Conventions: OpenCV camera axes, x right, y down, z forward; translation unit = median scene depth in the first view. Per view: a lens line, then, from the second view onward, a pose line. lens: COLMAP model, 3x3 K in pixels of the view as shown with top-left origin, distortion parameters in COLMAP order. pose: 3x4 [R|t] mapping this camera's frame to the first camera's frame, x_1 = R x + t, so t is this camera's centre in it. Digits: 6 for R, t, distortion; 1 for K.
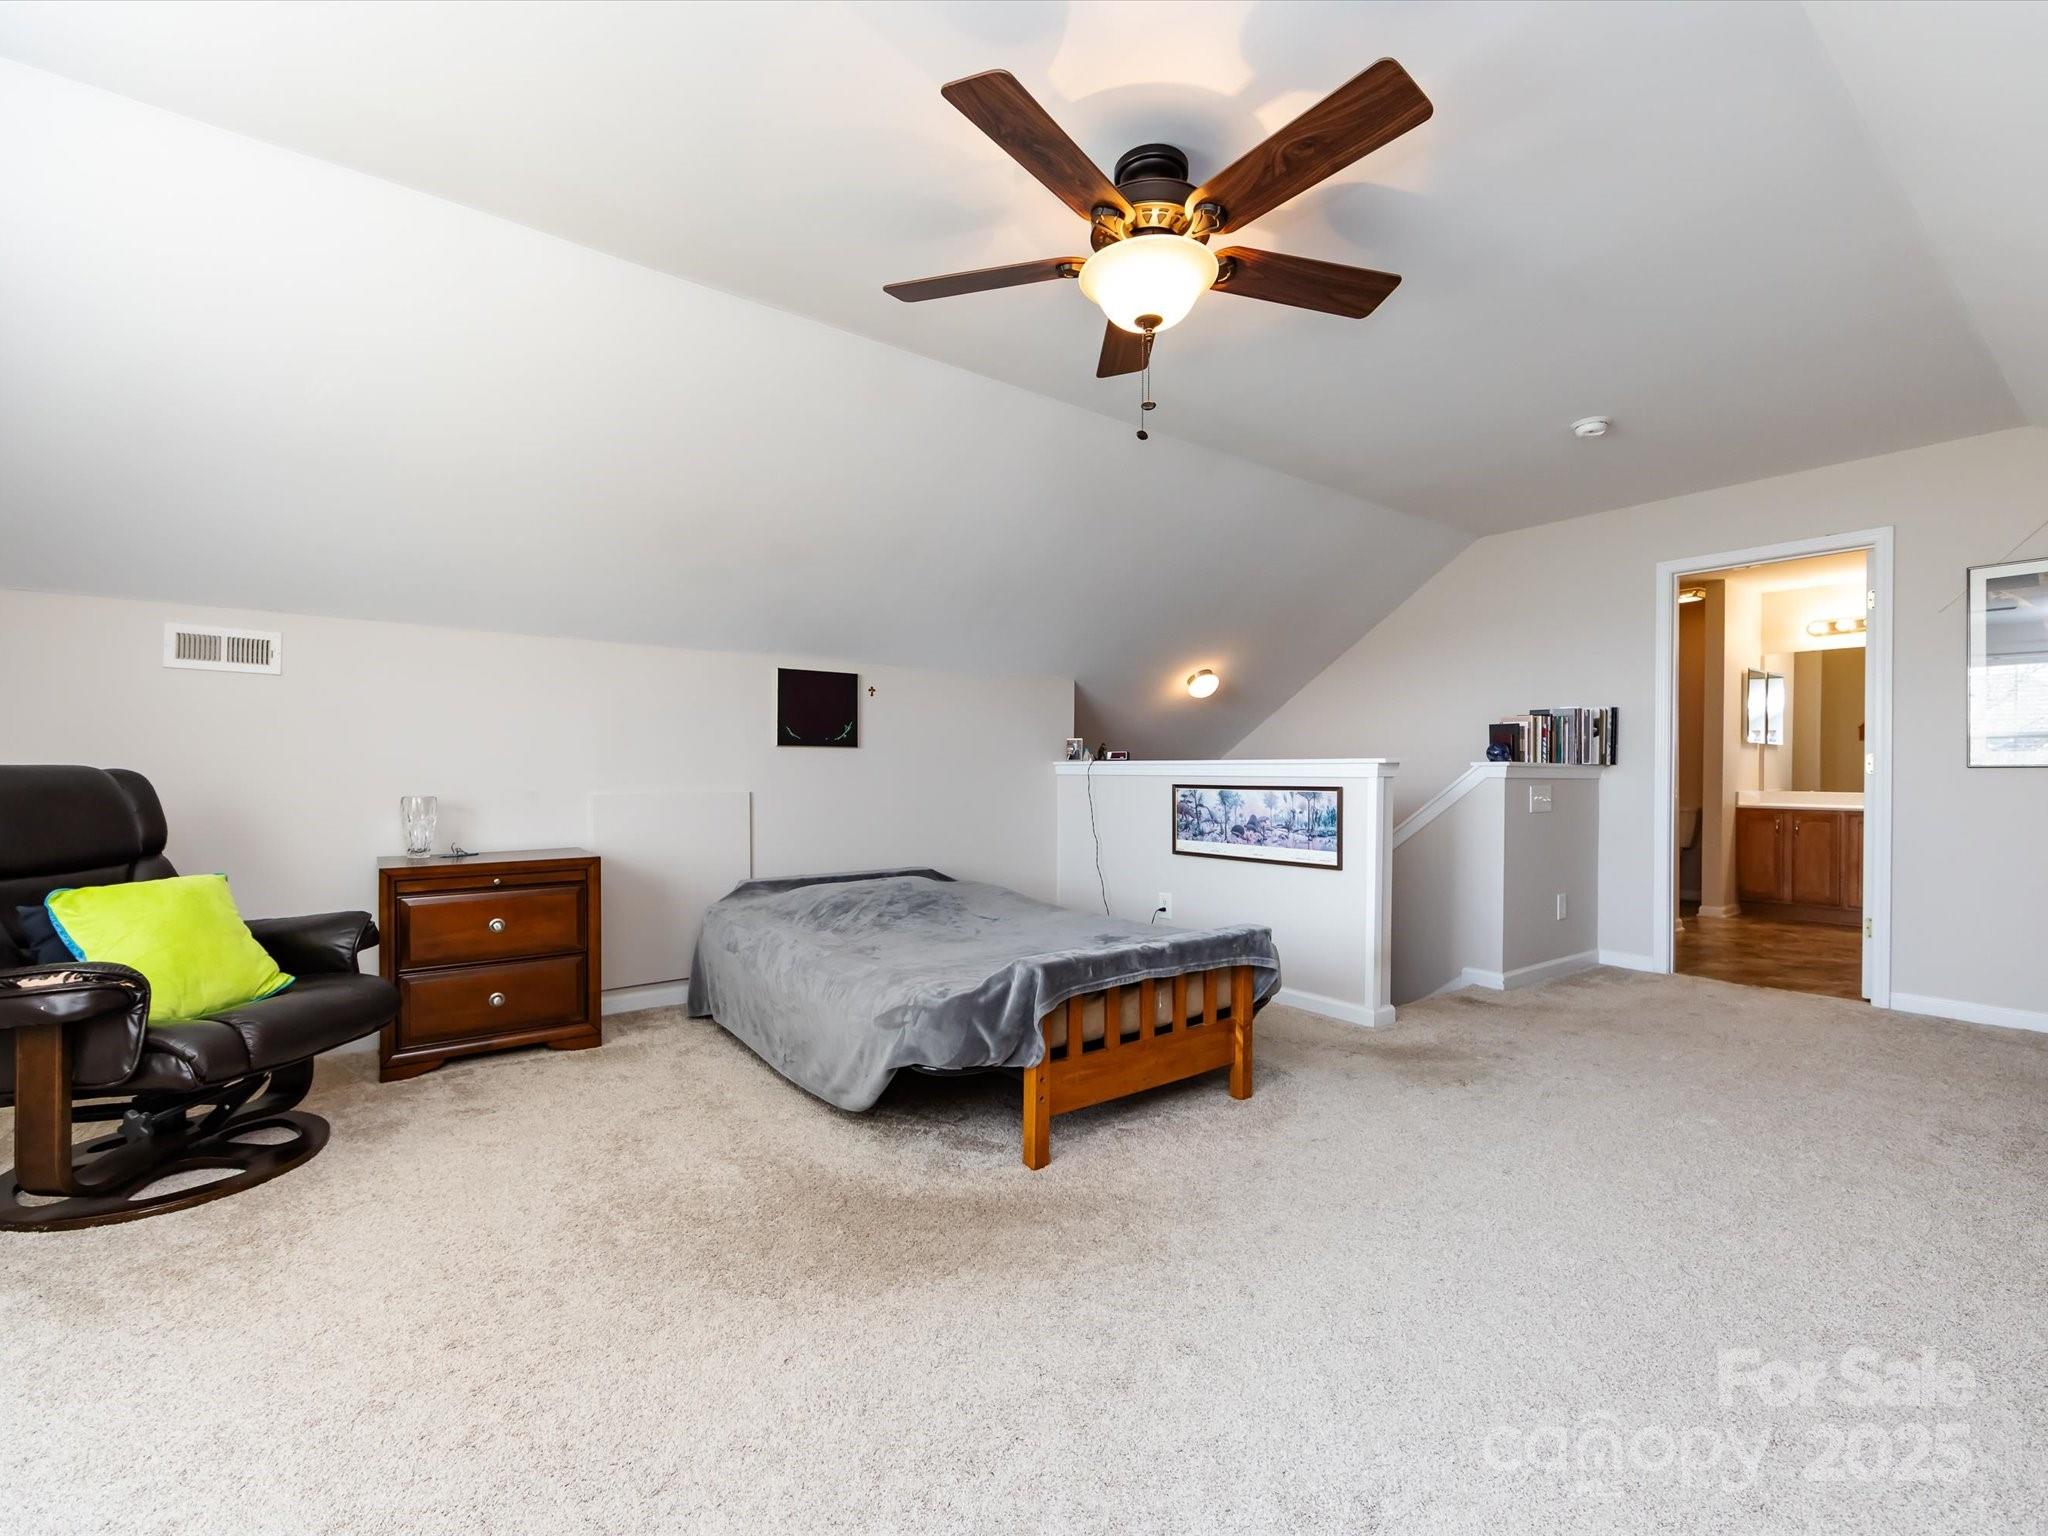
lens RADIAL K [[912.0, 0, 1019.8], [0, 912.0, 769.5], [0, 0, 1]] dist [-0.001171, -0.000098]
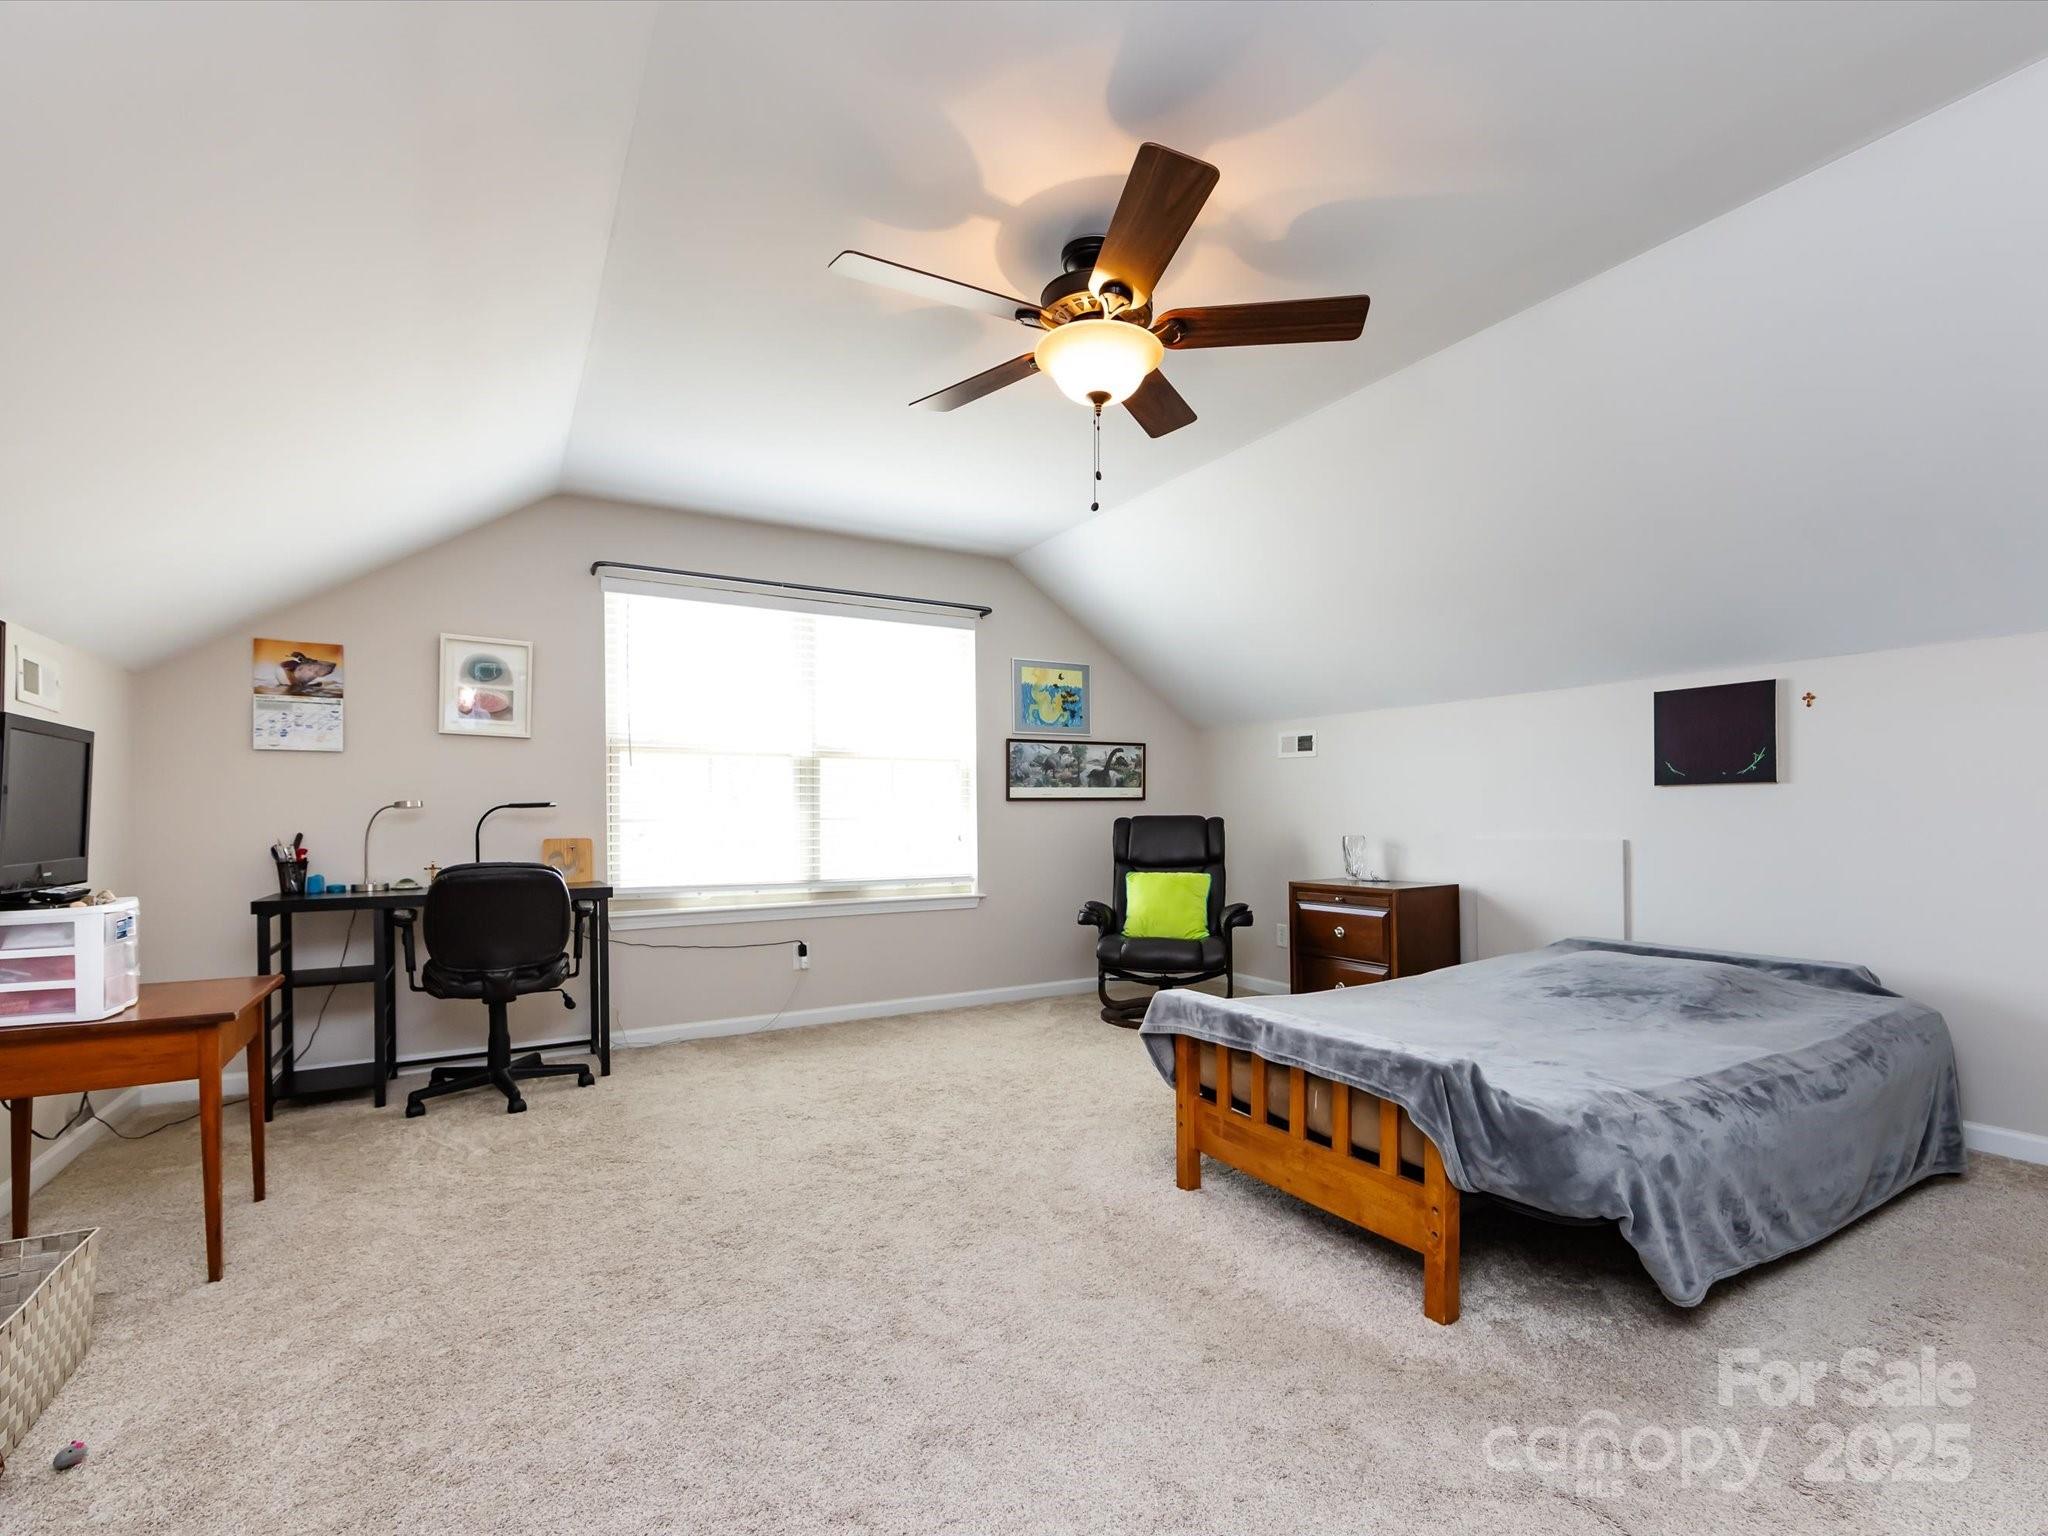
lens RADIAL K [[901.3, 0, 1024.0], [0, 901.3, 768.0], [0, 0, 1]] dist [-0.003568, -0.000450]
pose [[-0.113741, -0.059639, -0.991719, 0.611224], [-0.000851, 0.998202, -0.059931, 0.007477], [0.993510, -0.005973, -0.113587, 0.523726]]
